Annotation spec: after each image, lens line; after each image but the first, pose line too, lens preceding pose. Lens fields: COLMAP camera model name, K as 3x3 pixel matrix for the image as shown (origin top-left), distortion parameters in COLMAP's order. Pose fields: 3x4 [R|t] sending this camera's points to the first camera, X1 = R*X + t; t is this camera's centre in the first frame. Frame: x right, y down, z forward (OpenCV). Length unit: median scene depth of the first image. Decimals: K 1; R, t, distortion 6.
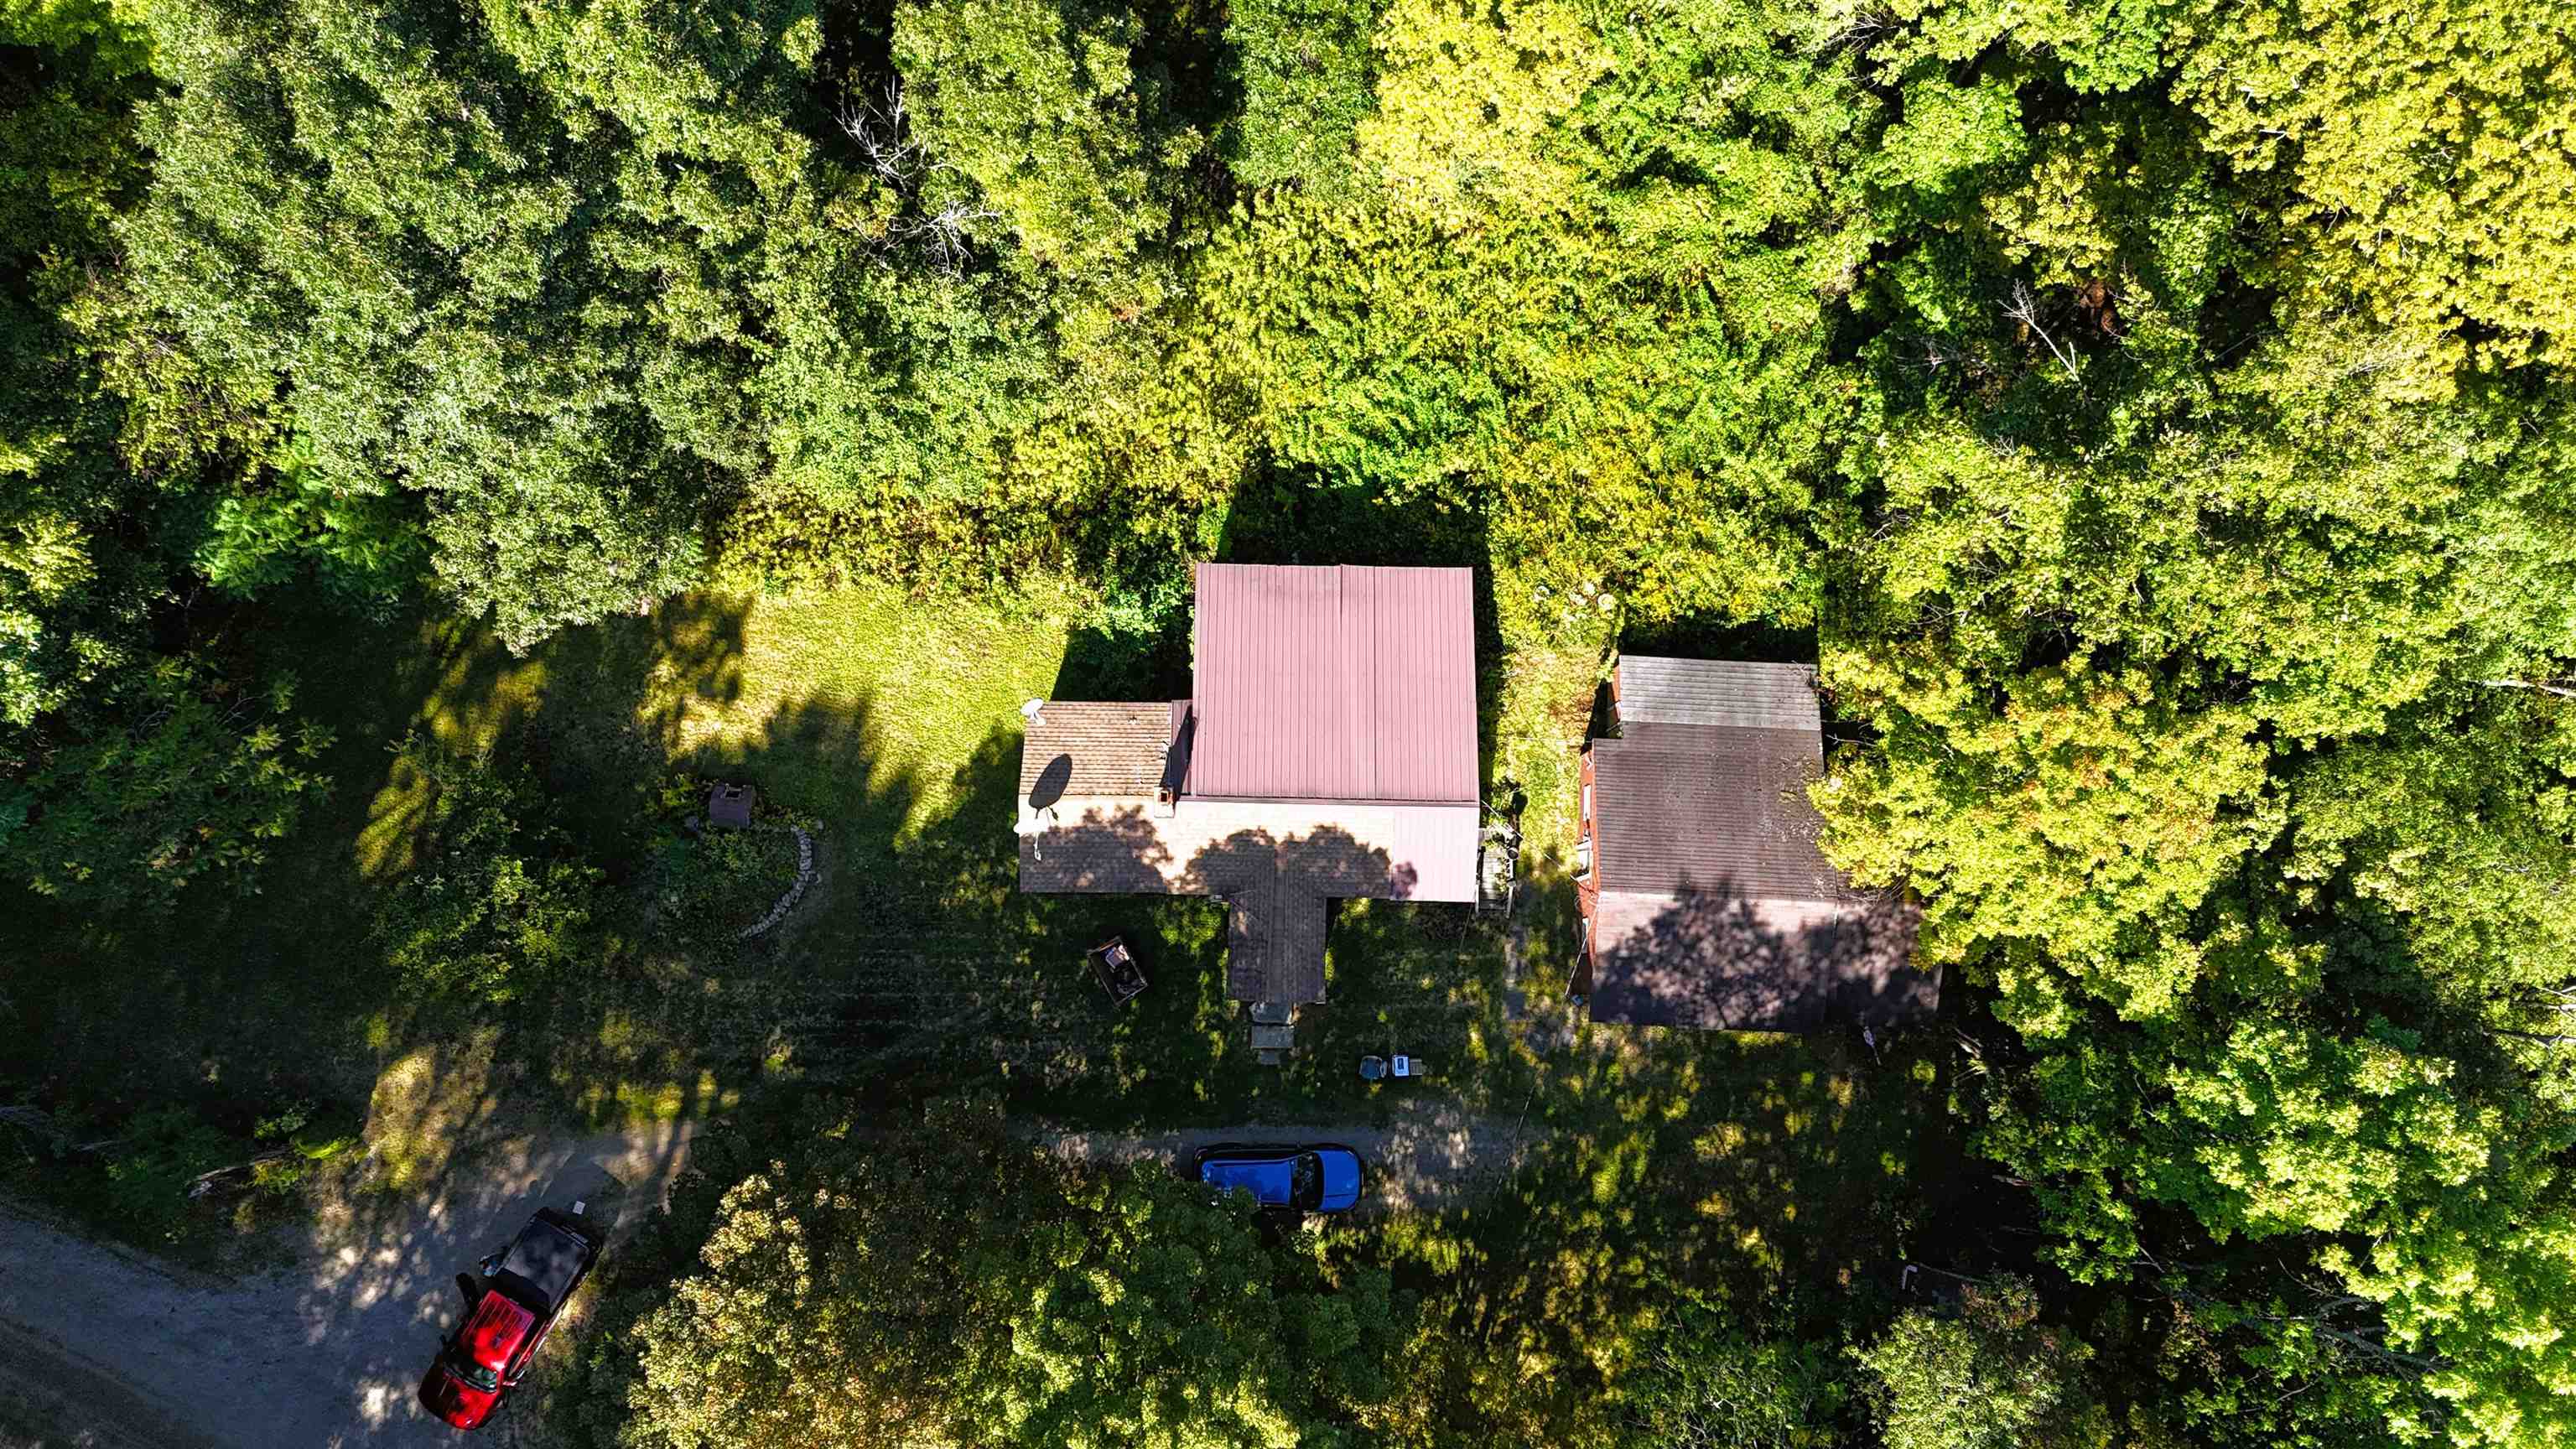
lens RADIAL K [[1865.1, 0, 1288.0], [0, 1865.1, 724.5], [0, 0, 1]] dist [0.086823, -0.088685]
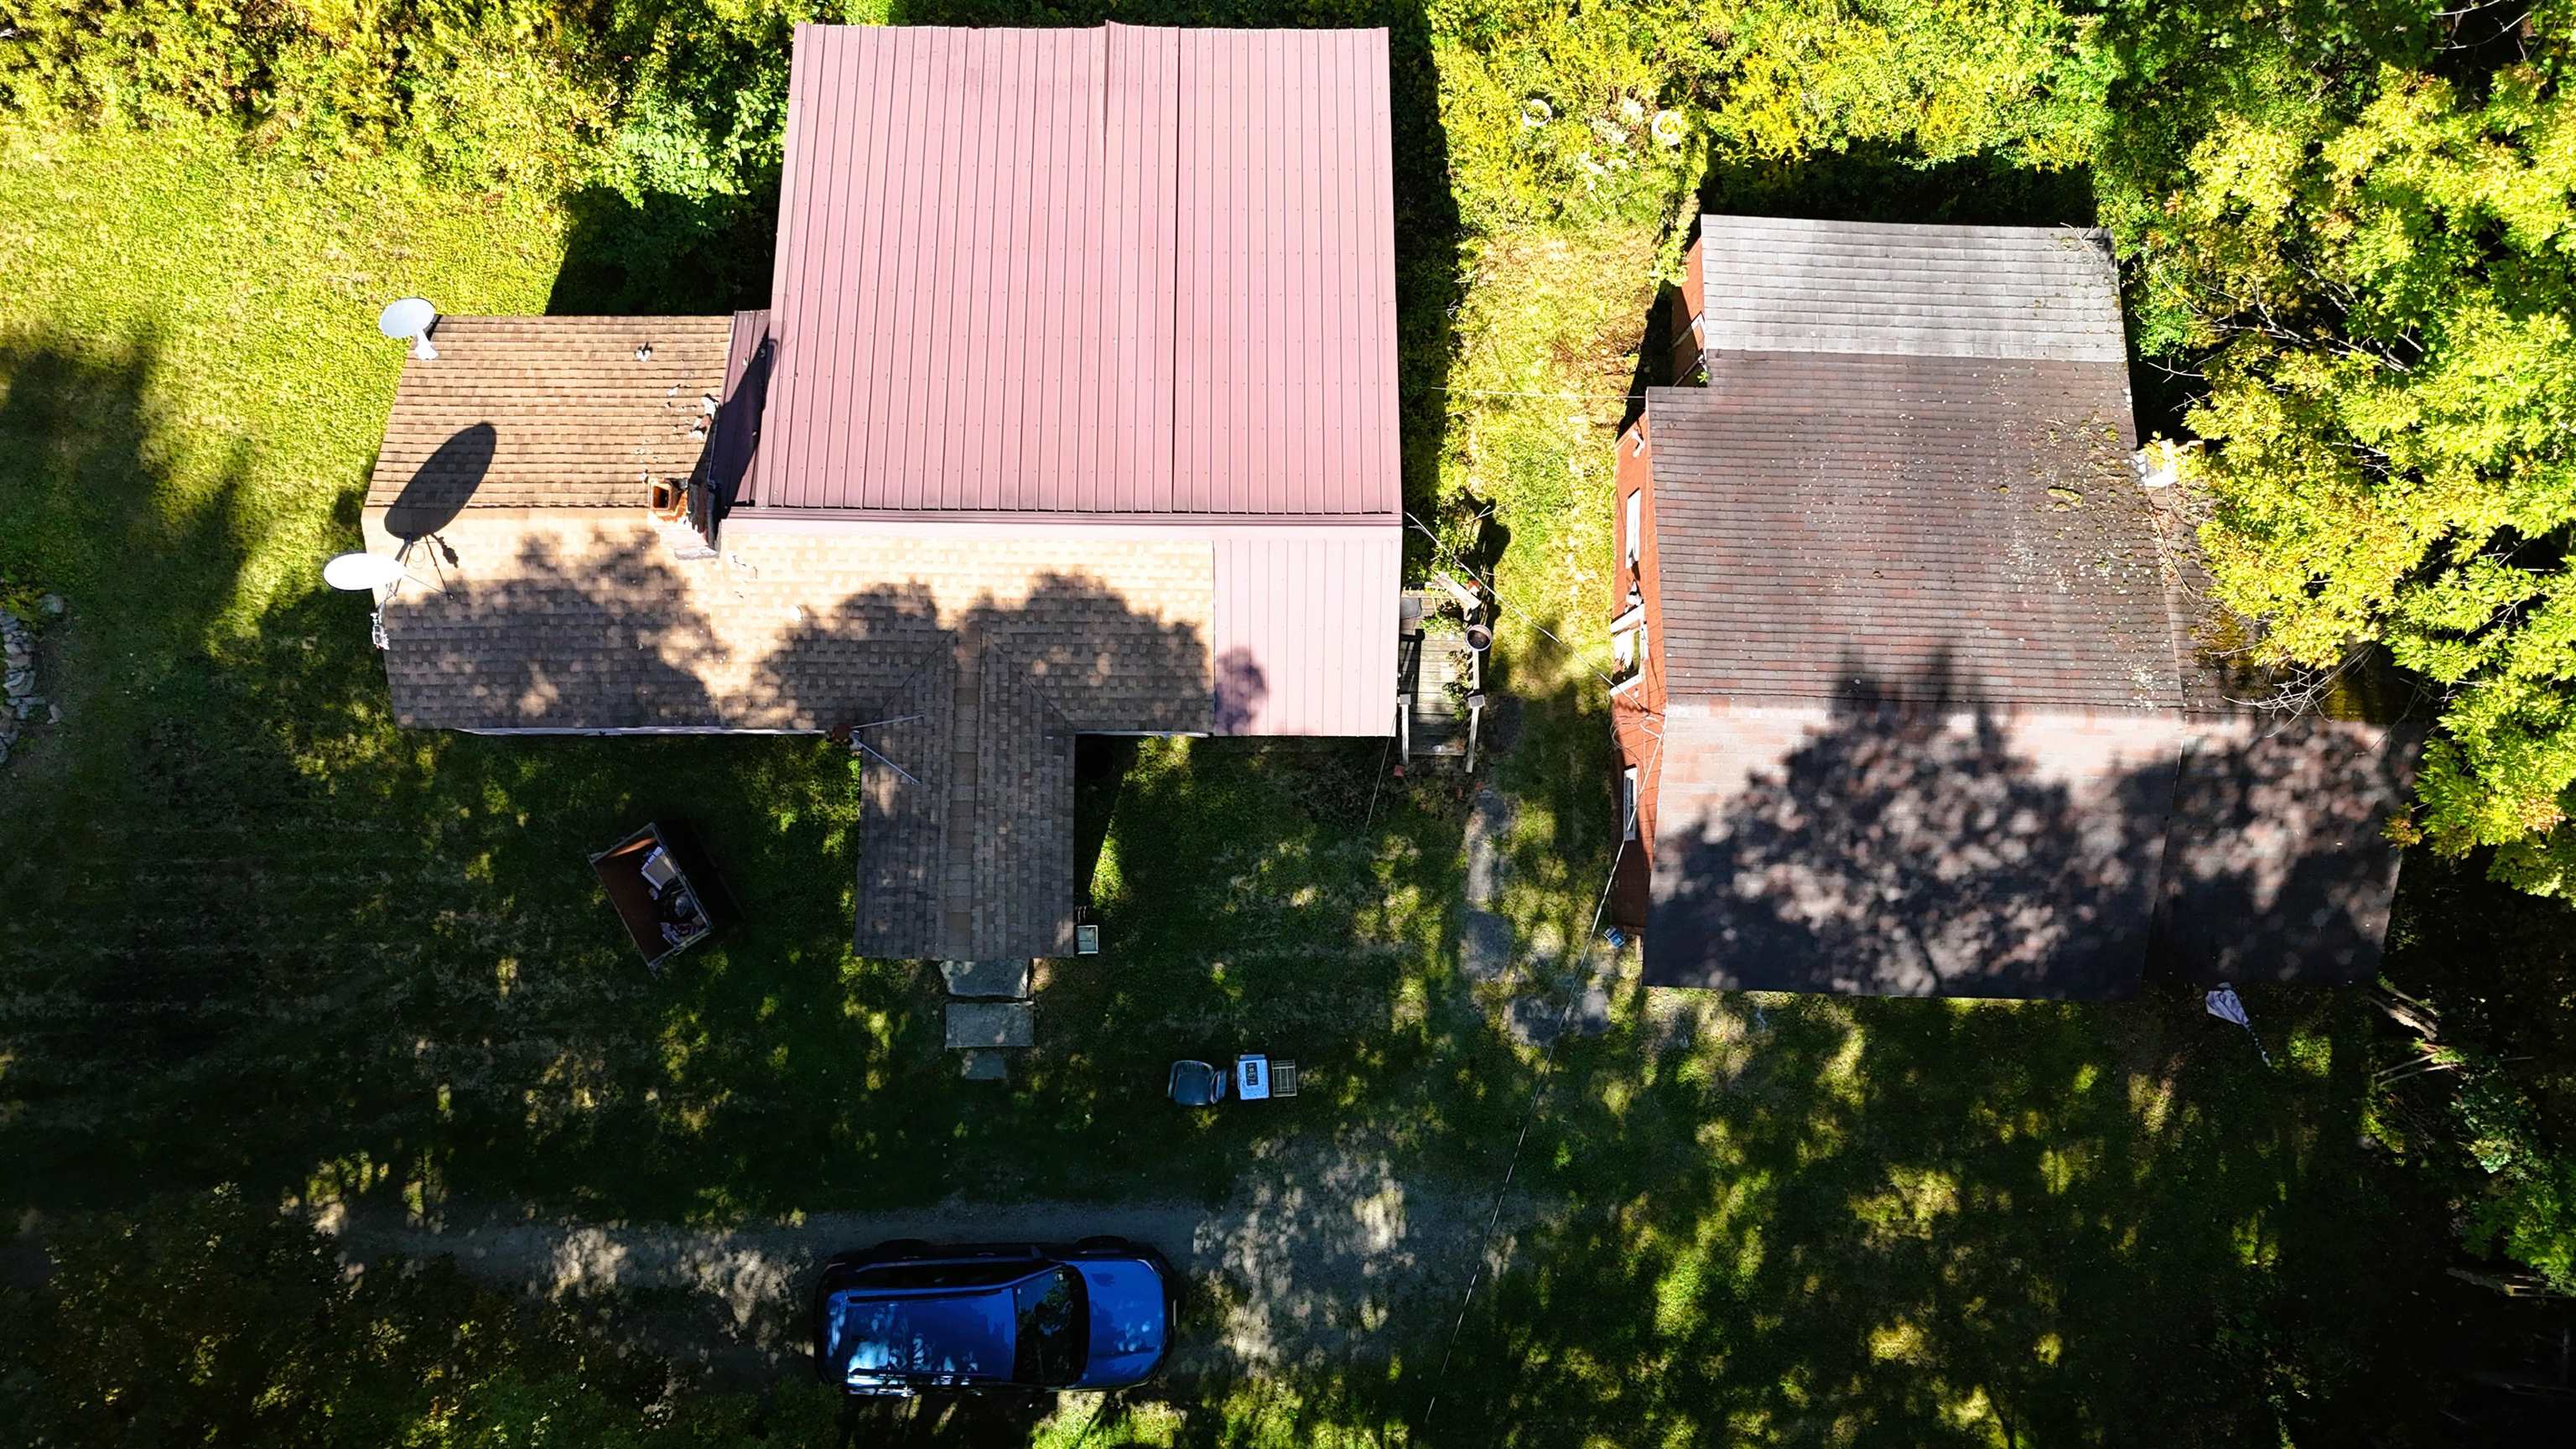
lens RADIAL K [[1865.1, 0, 1288.0], [0, 1865.1, 724.5], [0, 0, 1]] dist [0.086823, -0.088685]
pose [[0.999728, -0.020456, -0.011220, 0.075500], [0.021060, 0.998174, 0.056613, 0.063828], [0.010042, -0.056834, 0.998333, 0.515469]]
